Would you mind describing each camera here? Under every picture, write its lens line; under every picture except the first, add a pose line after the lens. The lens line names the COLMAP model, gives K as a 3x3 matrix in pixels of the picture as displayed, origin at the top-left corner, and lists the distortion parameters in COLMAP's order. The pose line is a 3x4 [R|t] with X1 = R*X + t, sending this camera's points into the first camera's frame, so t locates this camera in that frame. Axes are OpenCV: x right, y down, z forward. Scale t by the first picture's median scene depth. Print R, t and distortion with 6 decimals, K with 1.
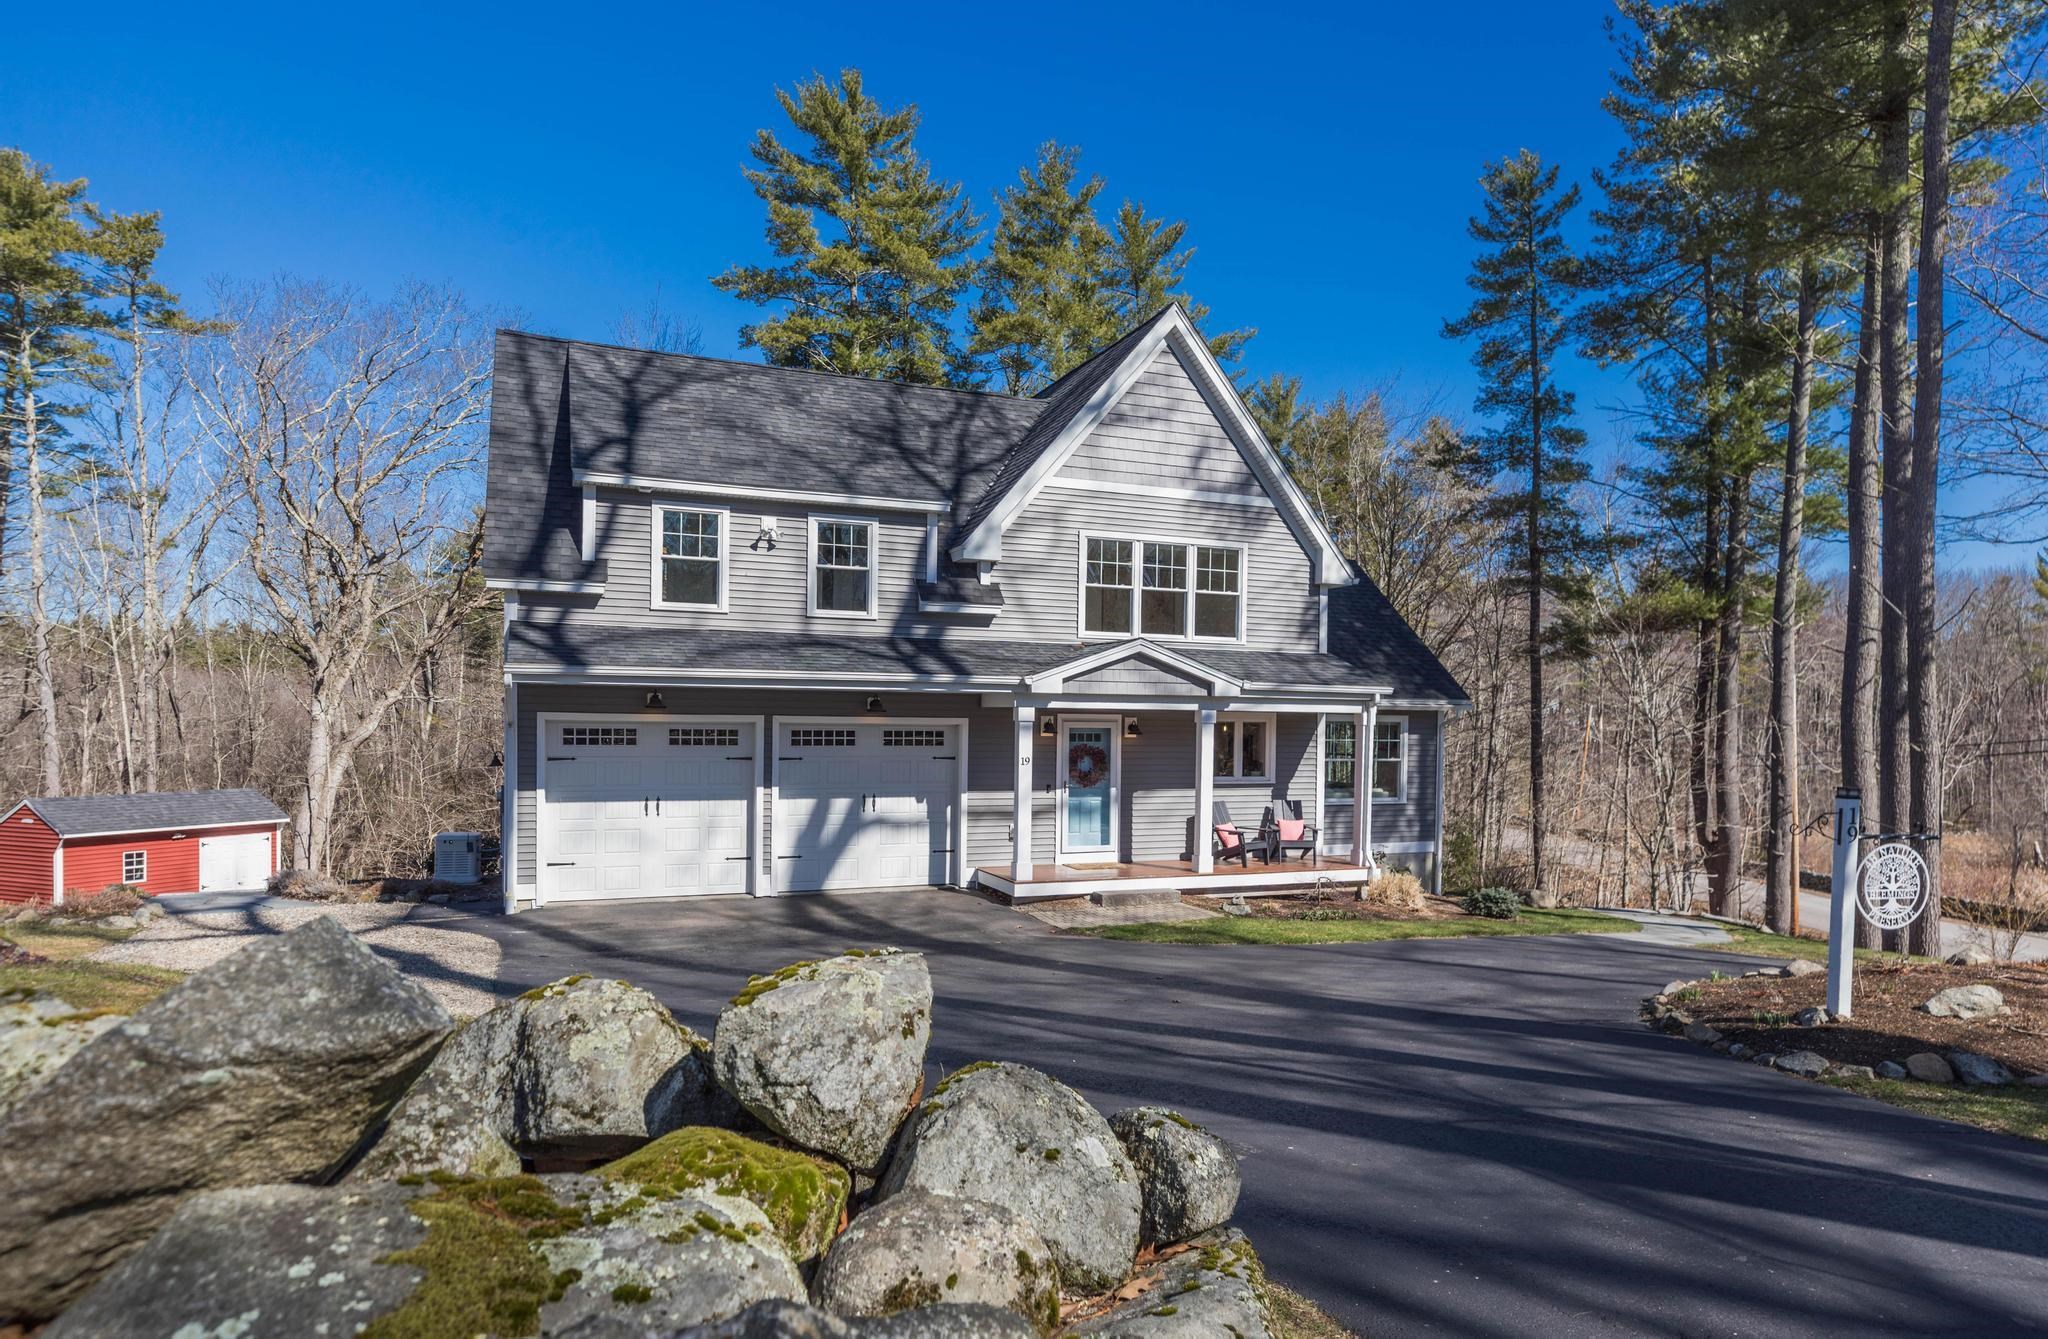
lens RADIAL K [[1187.1, 0, 1025.9], [0, 1187.1, 695.0], [0, 0, 1]] dist [0.000868, 0.000530]
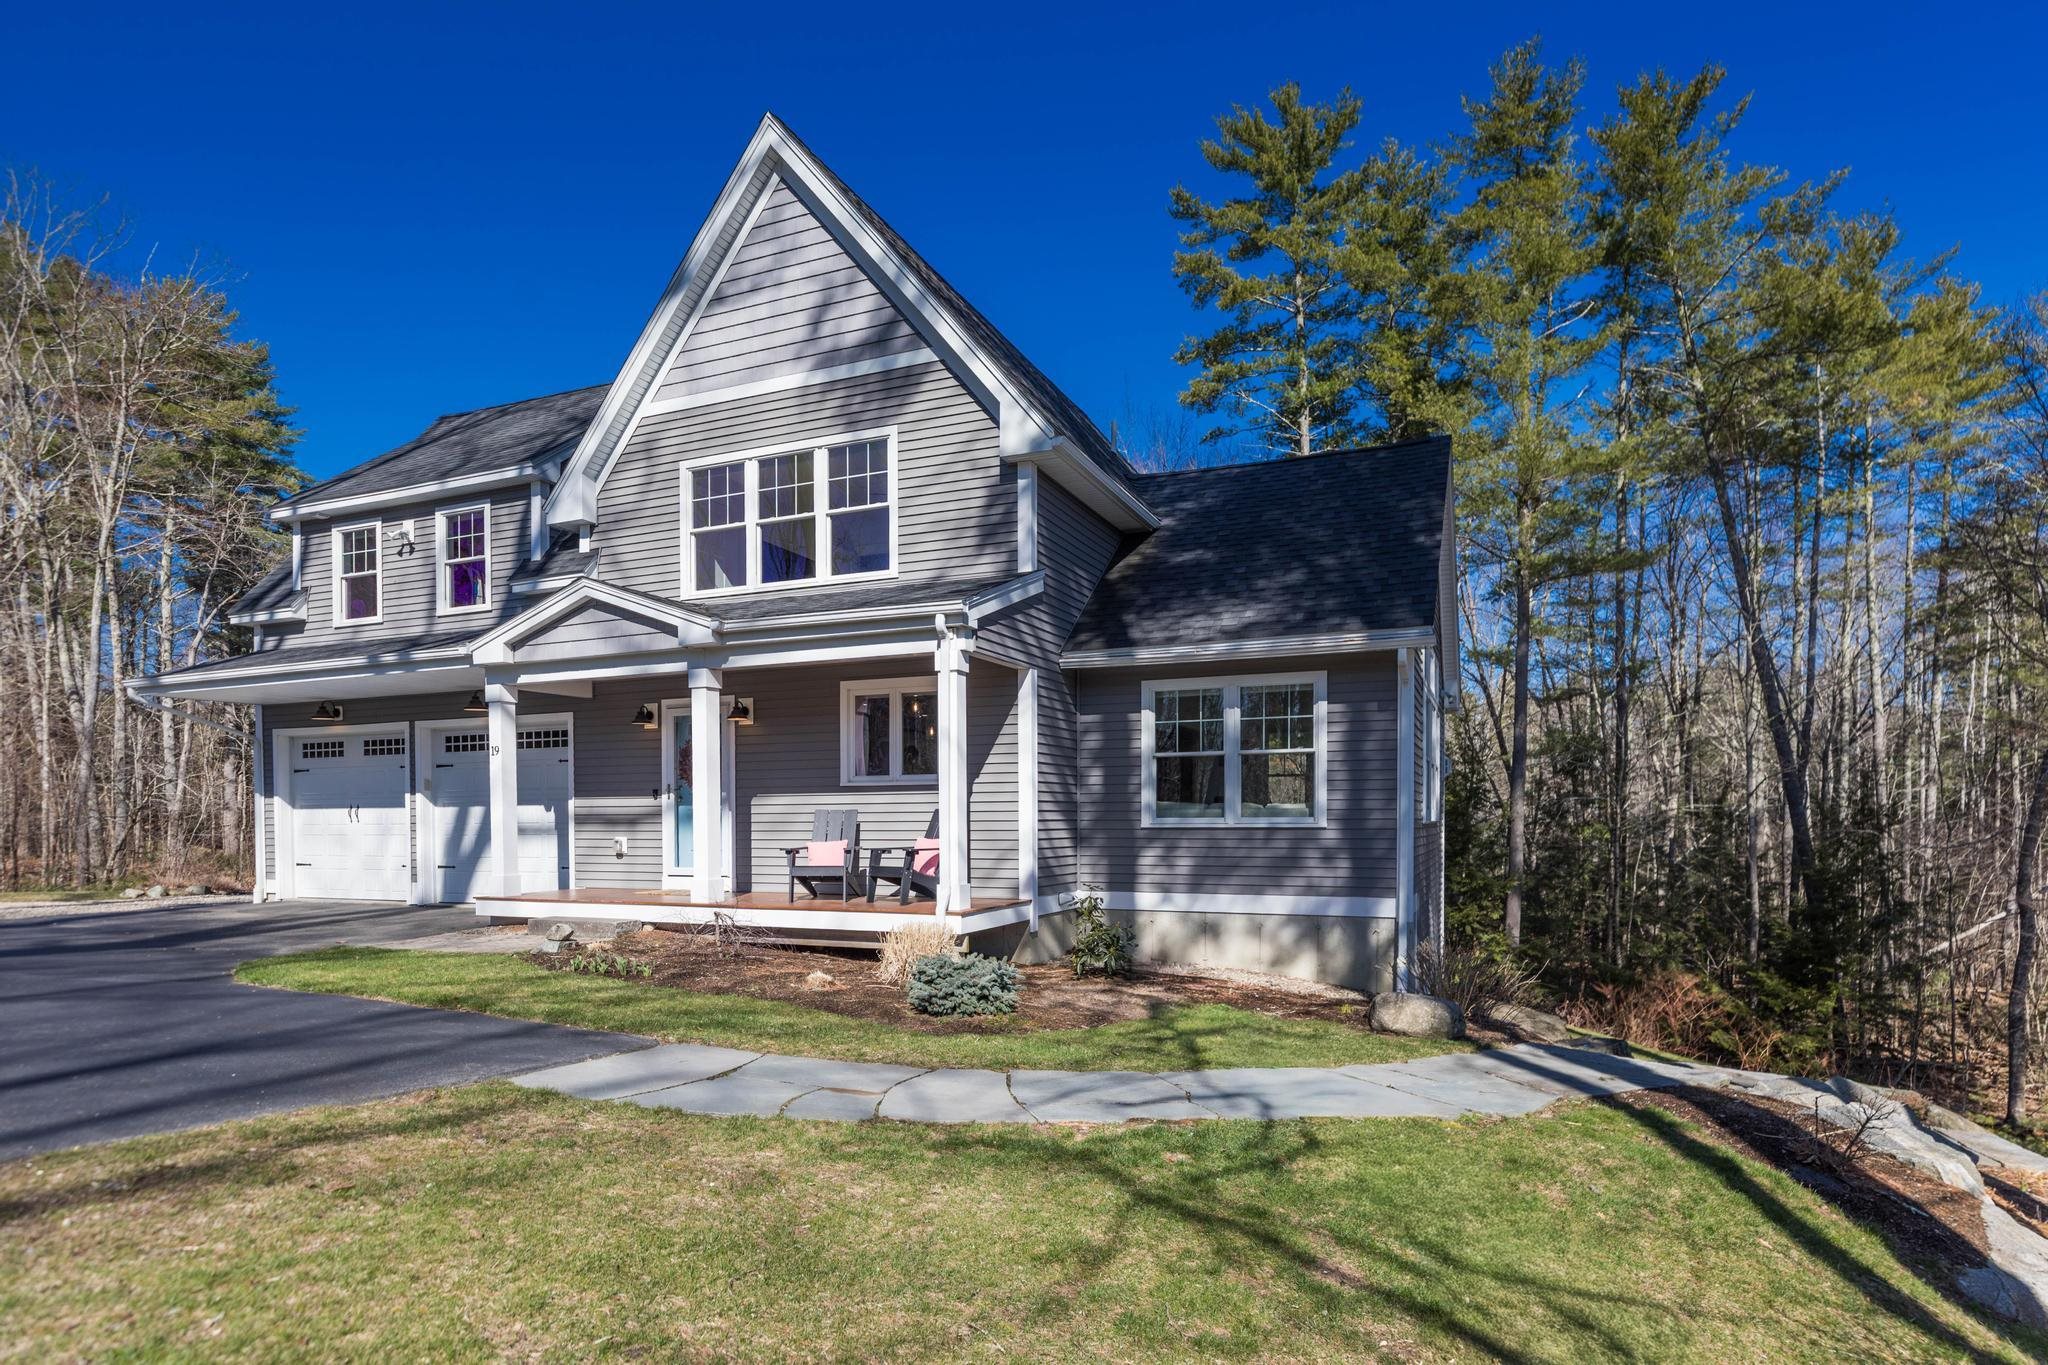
lens RADIAL K [[1077.3, 0, 1024.6], [0, 1077.3, 830.2], [0, 0, 1]] dist [-0.001582, -0.000390]
pose [[0.701597, -0.008614, -0.712522, 0.700405], [0.025774, 0.999579, 0.013294, 0.098219], [0.712107, -0.027691, 0.701524, 0.654241]]
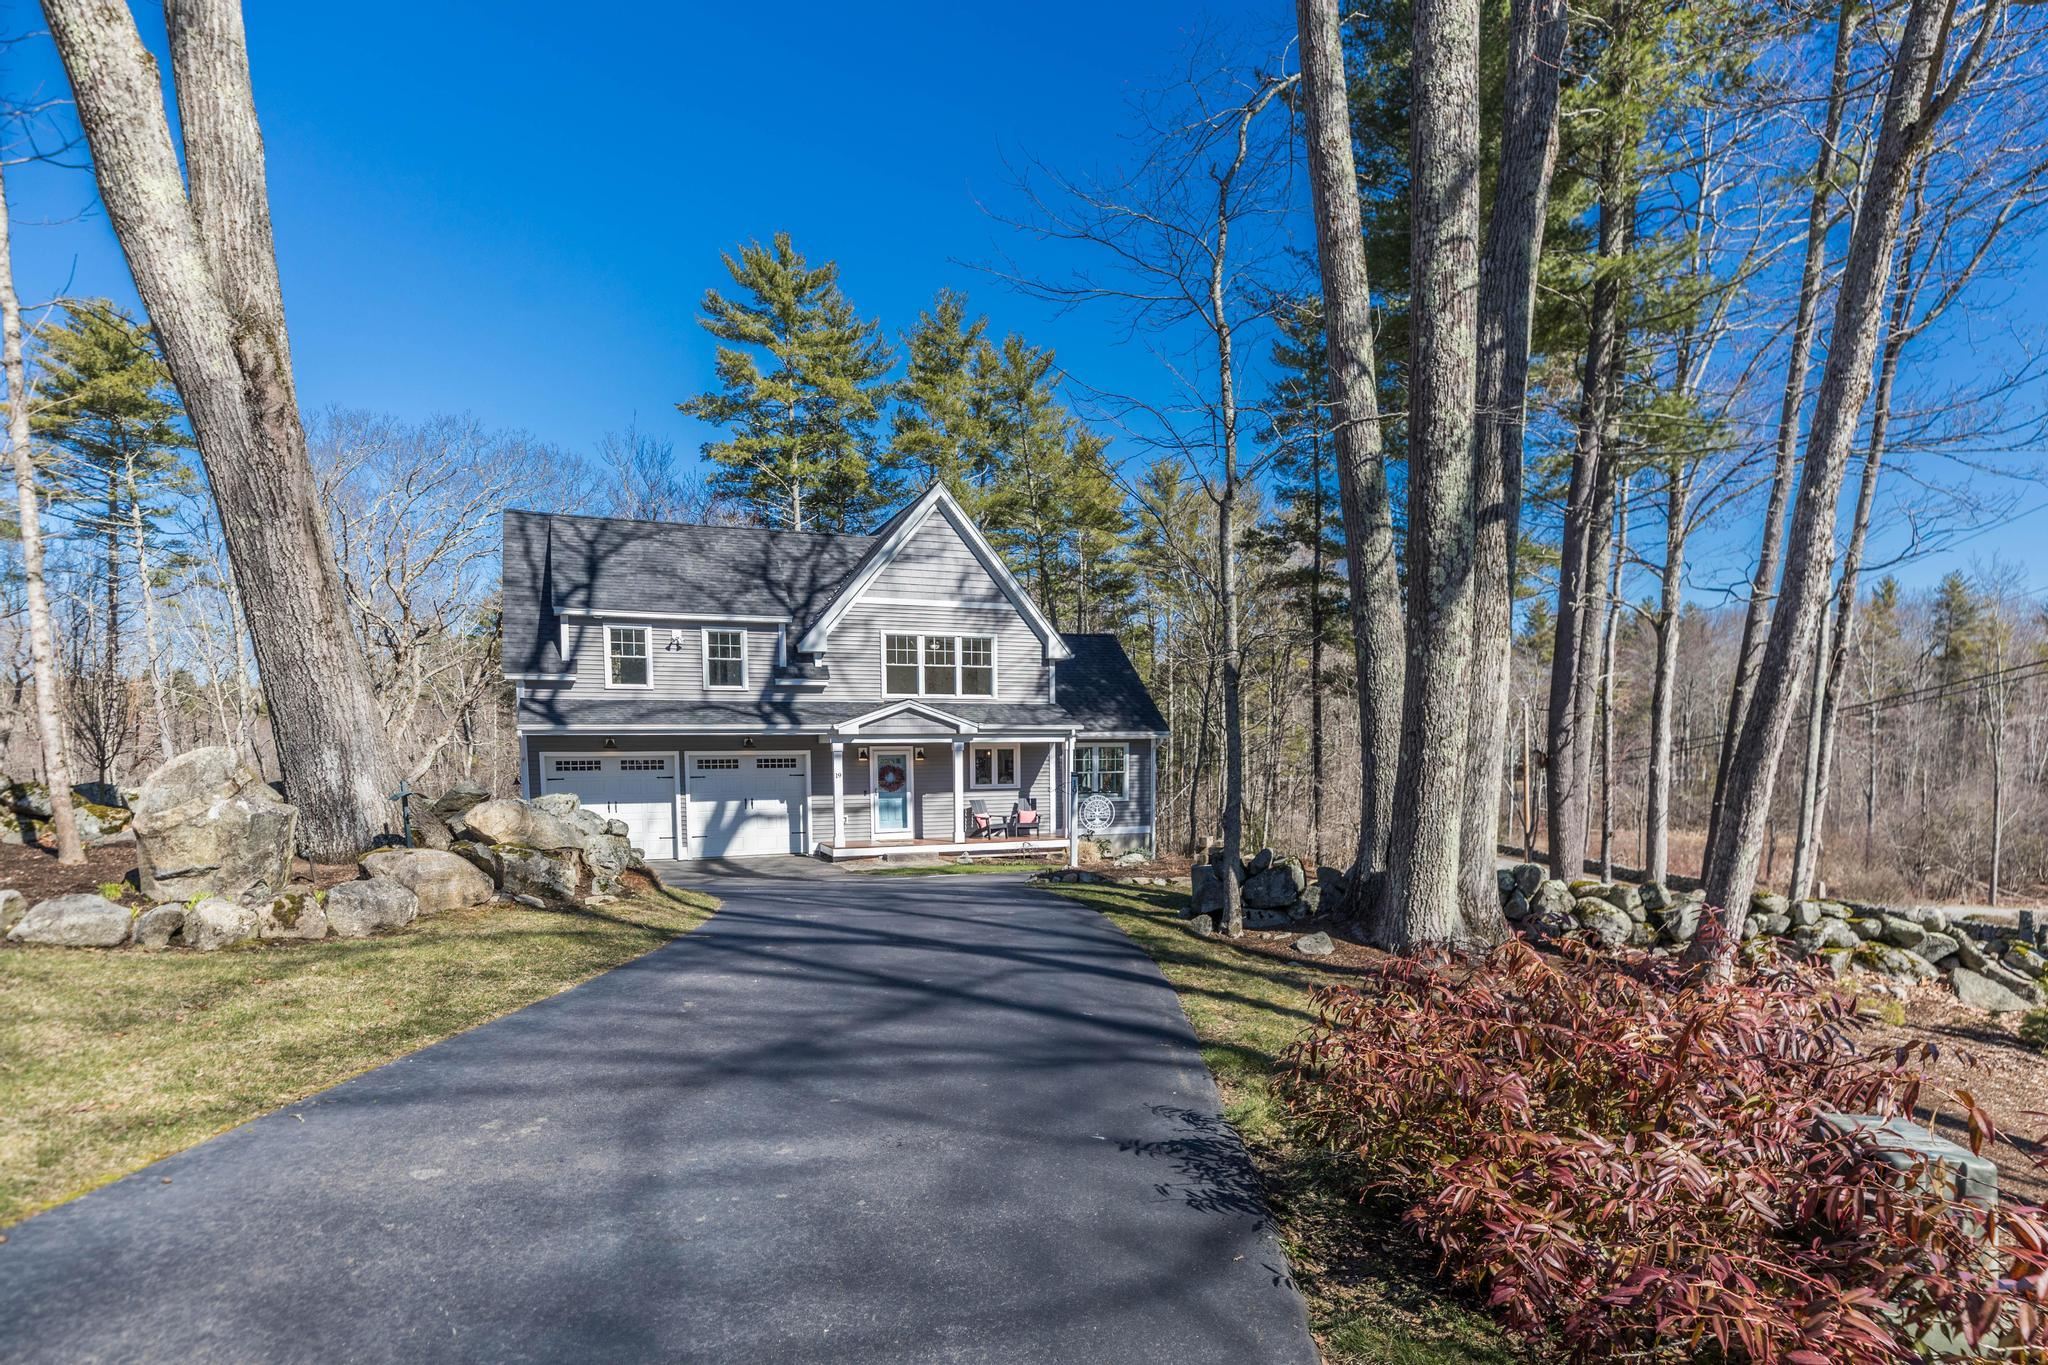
lens RADIAL K [[1150.5, 0, 1056.2], [0, 1150.5, 800.5], [0, 0, 1]] dist [0.004483, 0.000953]
pose [[0.999764, -0.020603, 0.006958, 0.262521], [0.020104, 0.997659, 0.065368, -0.007751], [-0.008289, -0.065212, 0.997837, -0.548760]]
